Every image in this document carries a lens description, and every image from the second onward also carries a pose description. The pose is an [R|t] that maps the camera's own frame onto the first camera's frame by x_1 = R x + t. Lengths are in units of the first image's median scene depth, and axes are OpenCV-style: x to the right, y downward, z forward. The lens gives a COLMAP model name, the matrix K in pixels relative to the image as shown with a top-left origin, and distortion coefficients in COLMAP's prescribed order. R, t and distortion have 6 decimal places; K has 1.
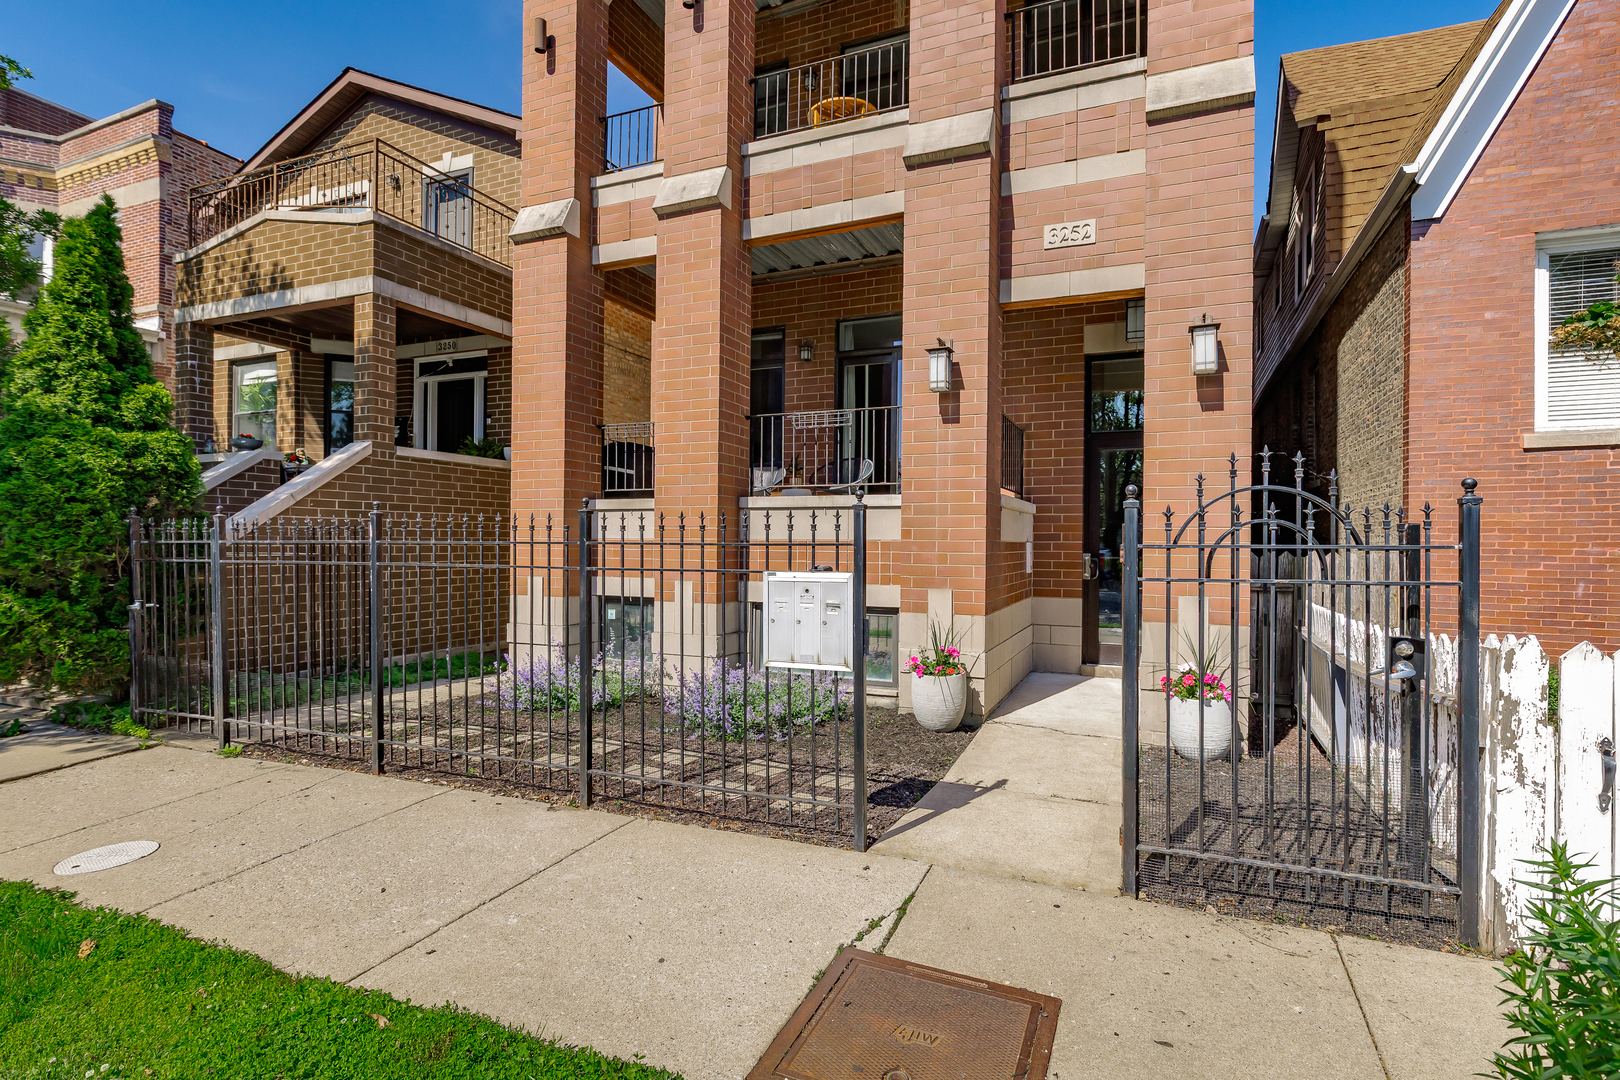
lens RADIAL K [[761.8, 0, 809.3], [0, 761.8, 539.1], [0, 0, 1]] dist [0.004457, 0.000241]
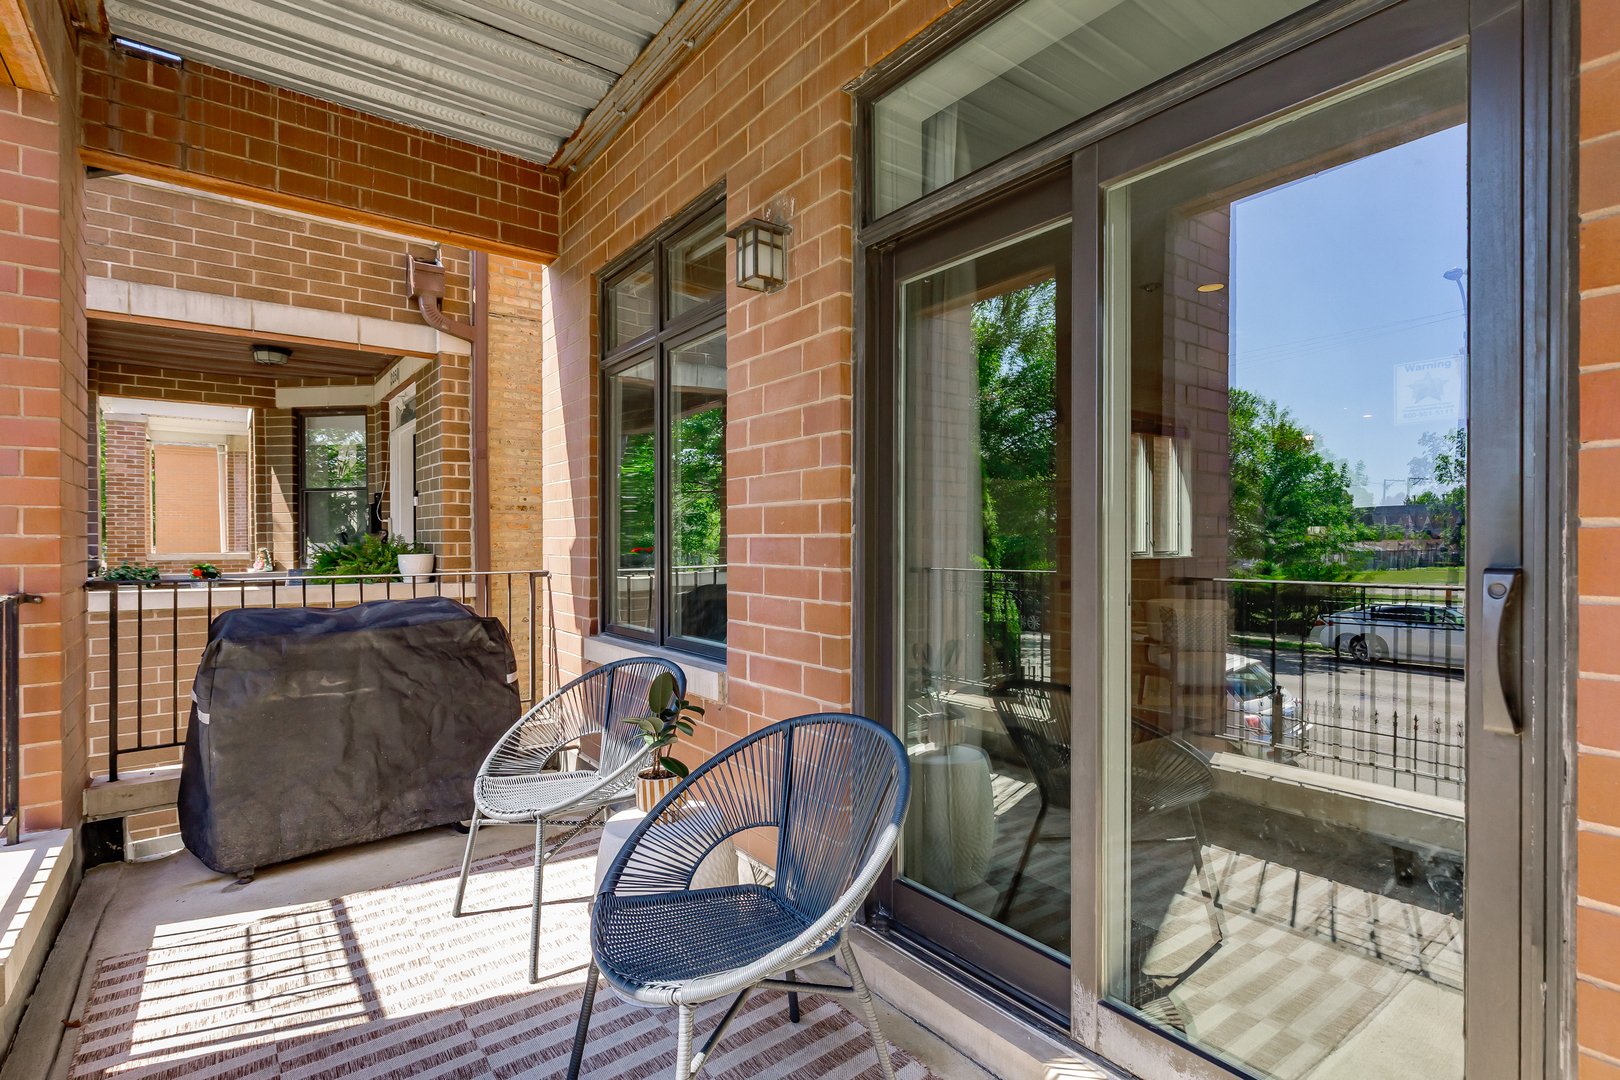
lens RADIAL K [[761.8, 0, 809.8], [0, 761.8, 542.3], [0, 0, 1]] dist [0.004457, 0.000241]
pose [[0.869332, -0.005393, -0.494199, 0.126850], [0.004862, 0.999985, -0.002360, -0.131418], [0.494205, -0.000351, 0.869346, 0.704722]]
